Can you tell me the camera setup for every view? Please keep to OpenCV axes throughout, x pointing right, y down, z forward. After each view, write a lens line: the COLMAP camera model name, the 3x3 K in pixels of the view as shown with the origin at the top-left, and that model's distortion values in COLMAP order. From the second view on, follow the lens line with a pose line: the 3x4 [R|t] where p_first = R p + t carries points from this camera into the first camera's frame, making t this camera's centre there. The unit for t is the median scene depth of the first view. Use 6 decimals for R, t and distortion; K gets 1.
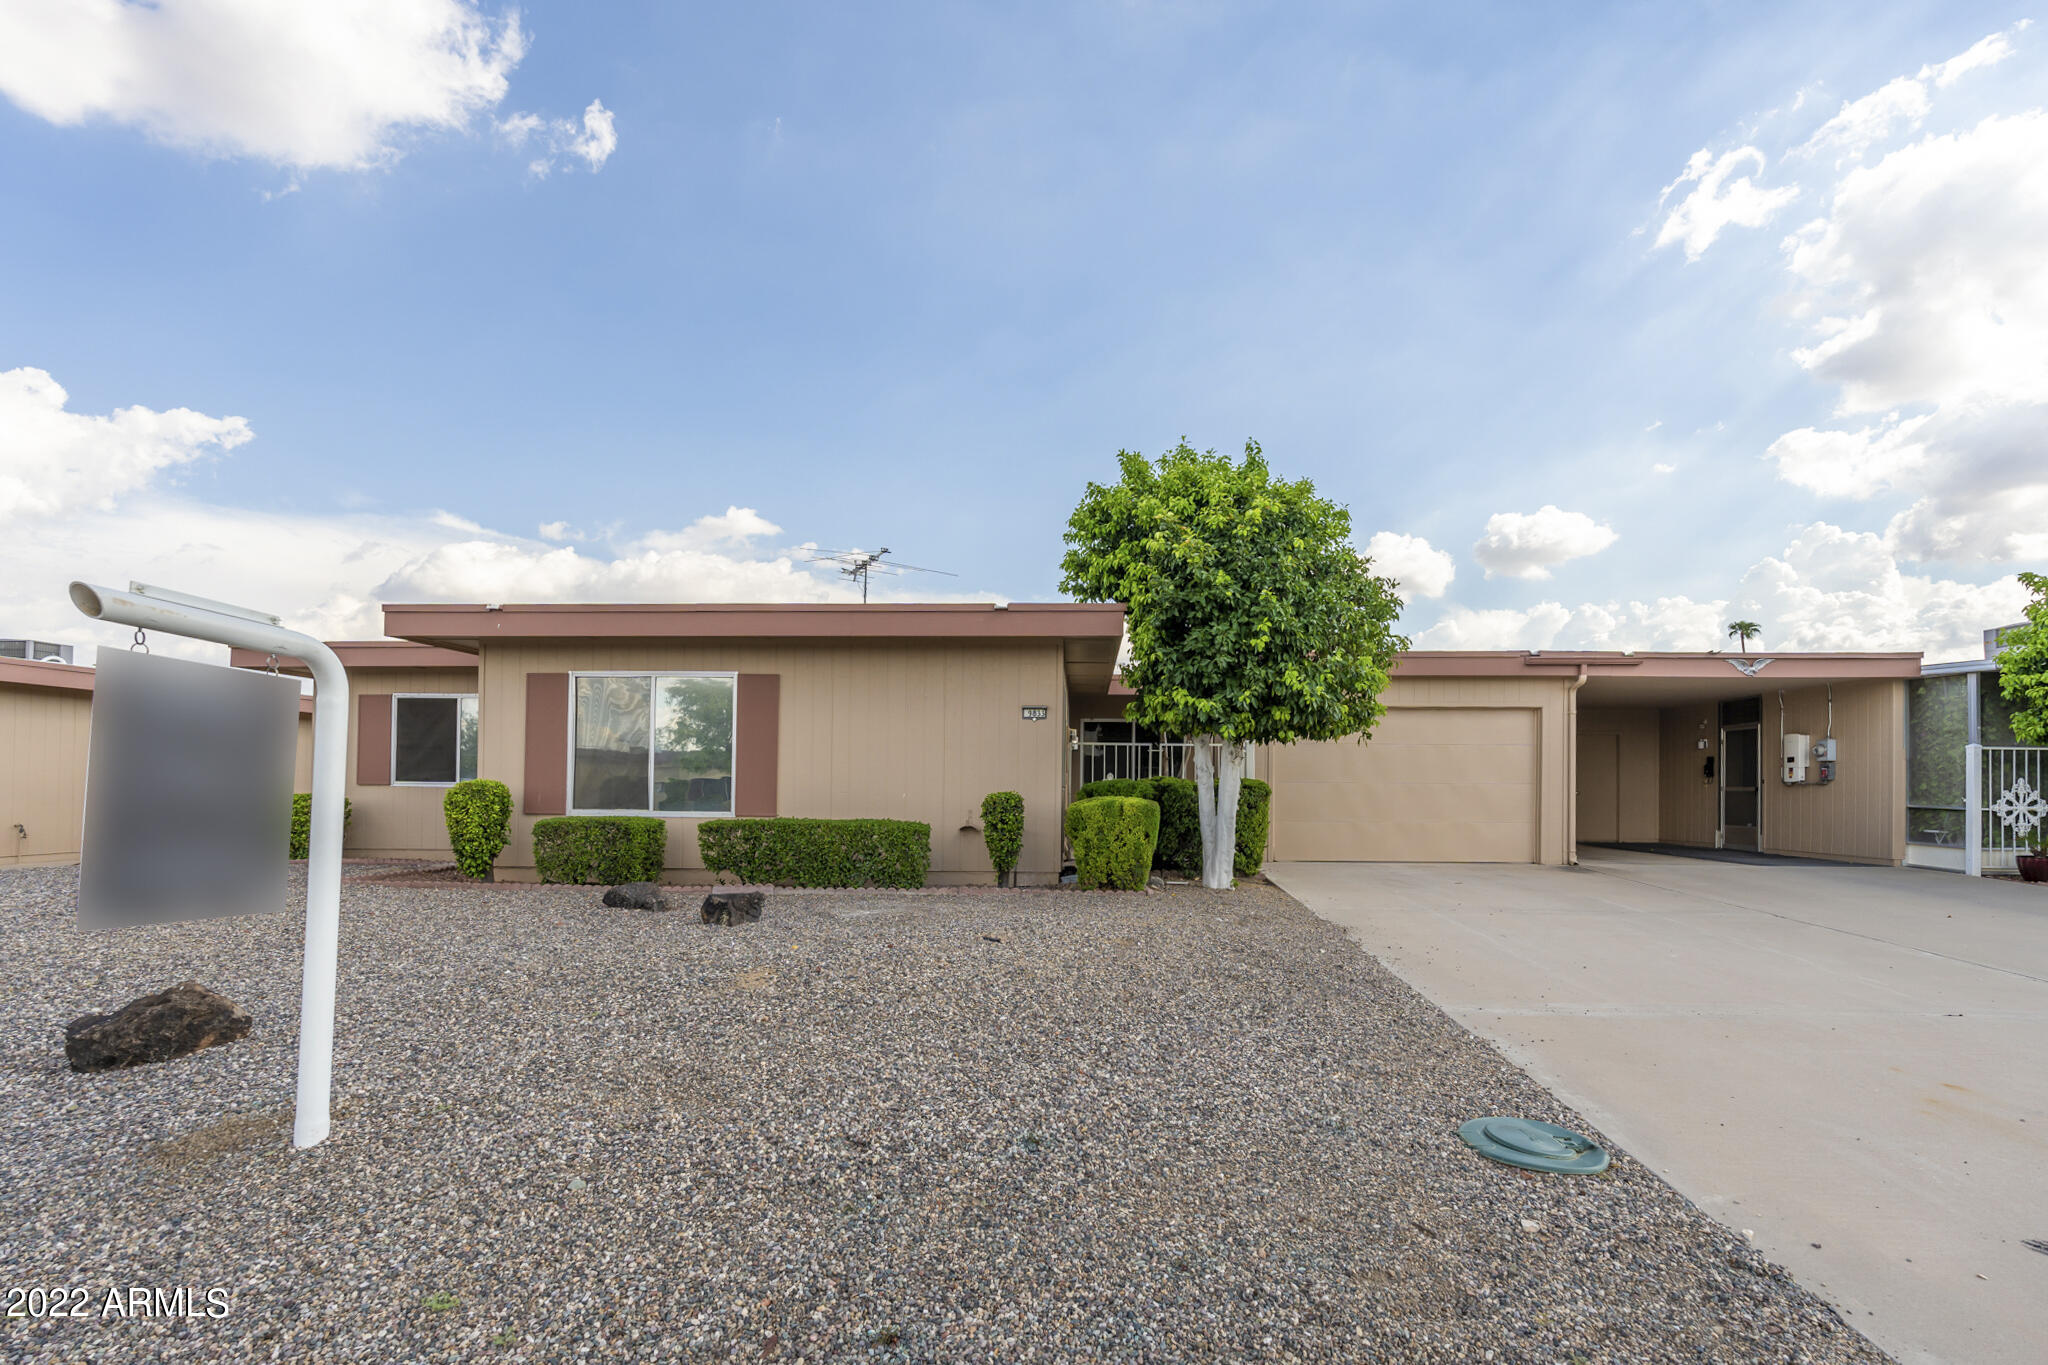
lens RADIAL K [[941.3, 0, 1024.1], [0, 941.3, 766.0], [0, 0, 1]] dist [-0.013760, -0.000116]
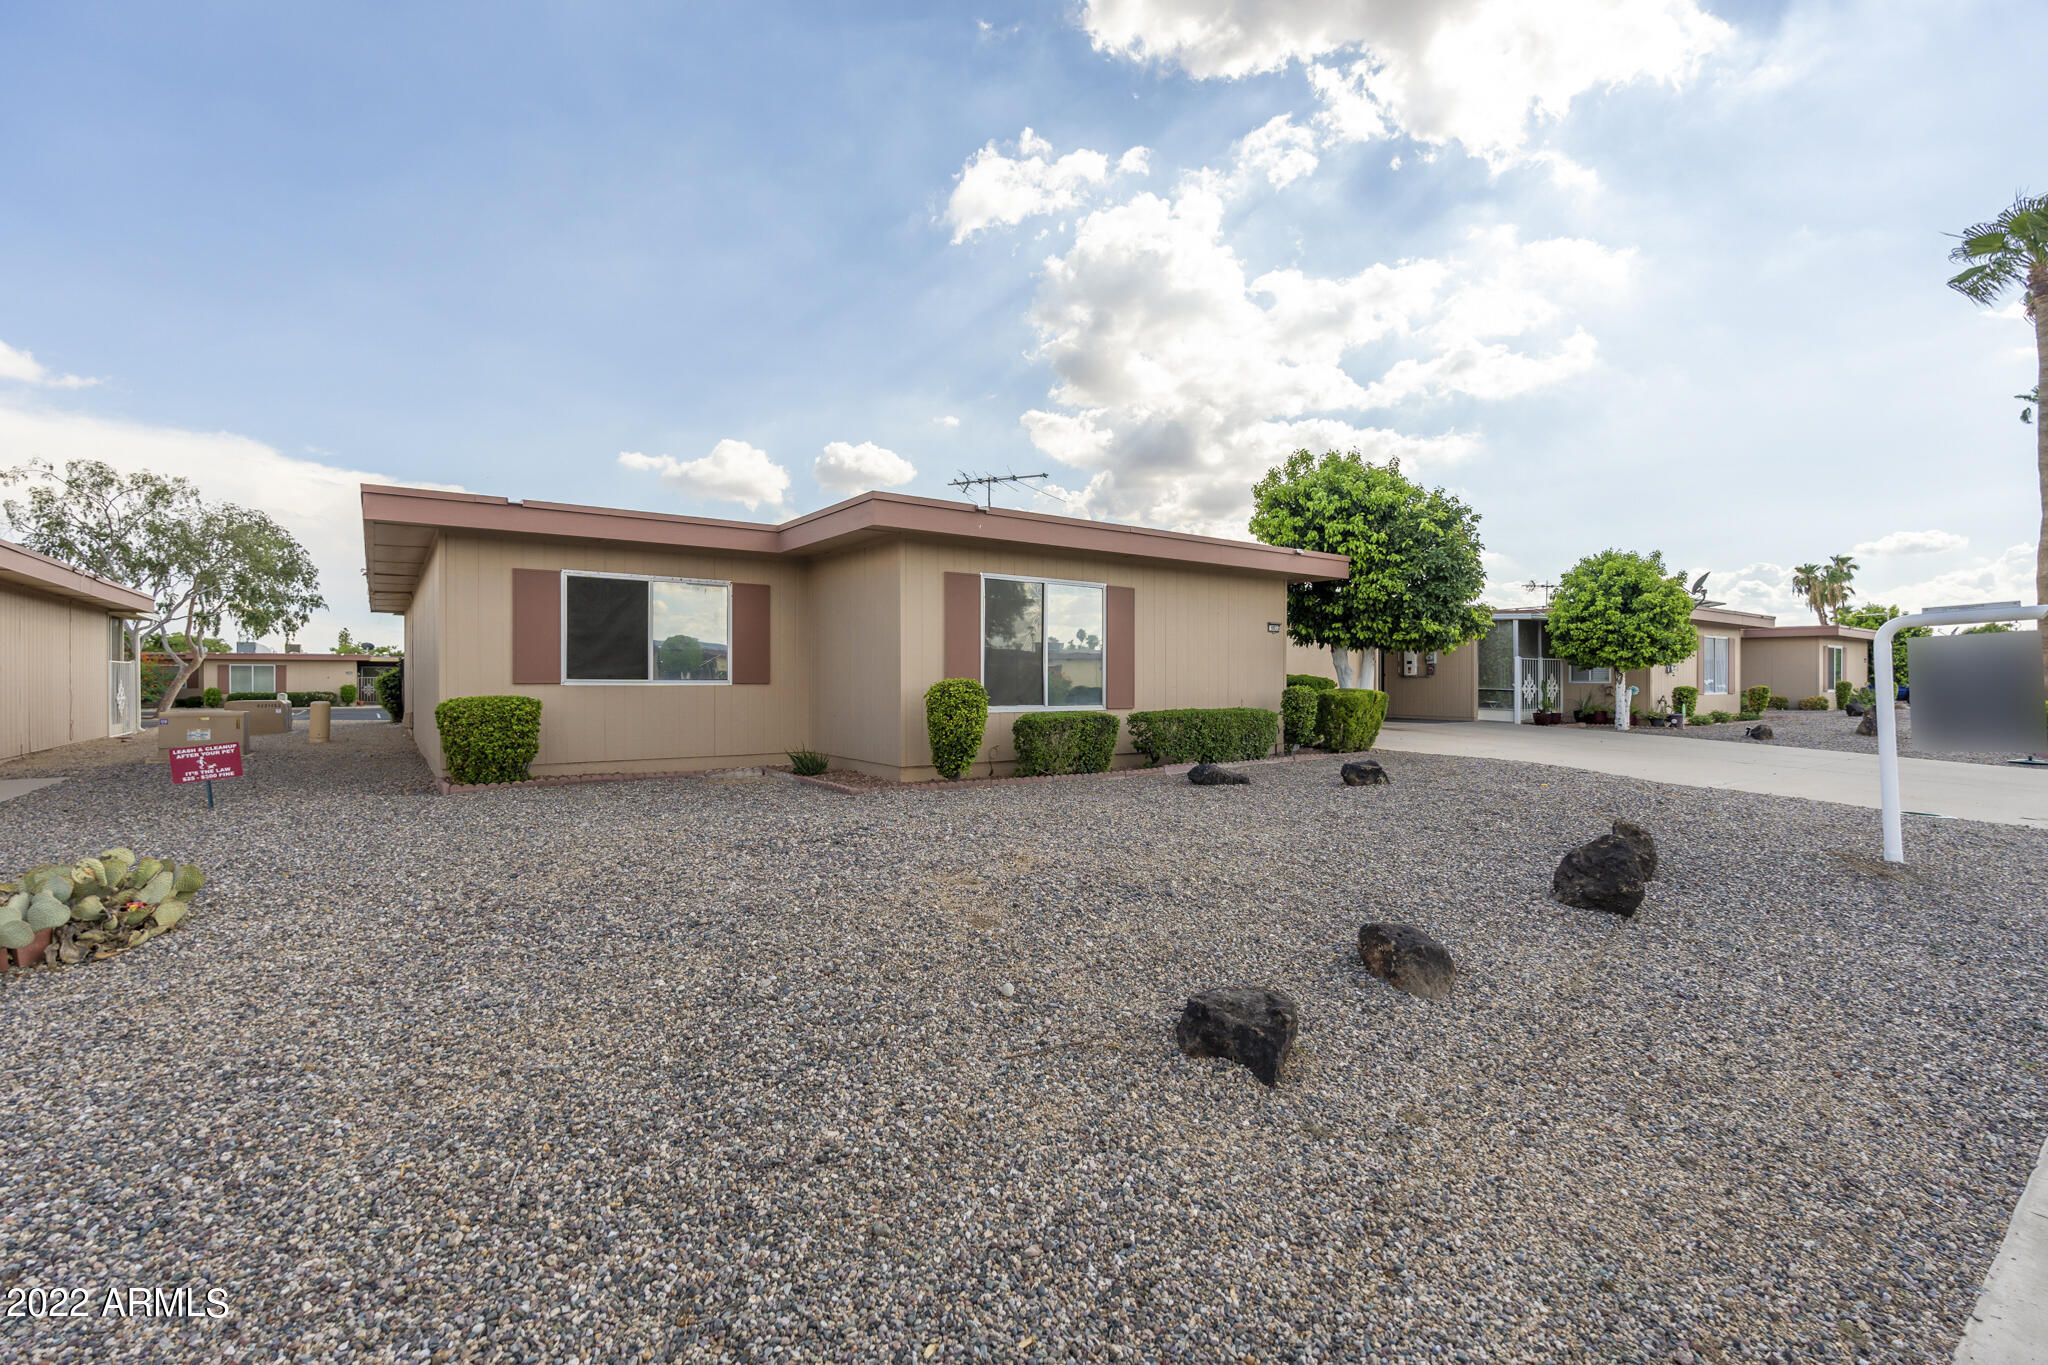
lens RADIAL K [[911.0, 0, 1020.4], [0, 911.0, 677.6], [0, 0, 1]] dist [-0.001010, 0.000137]
pose [[0.777267, -0.004007, 0.629158, -0.982692], [-0.008417, 0.999824, 0.016767, -0.002113], [-0.629114, -0.018328, 0.777097, 0.169625]]
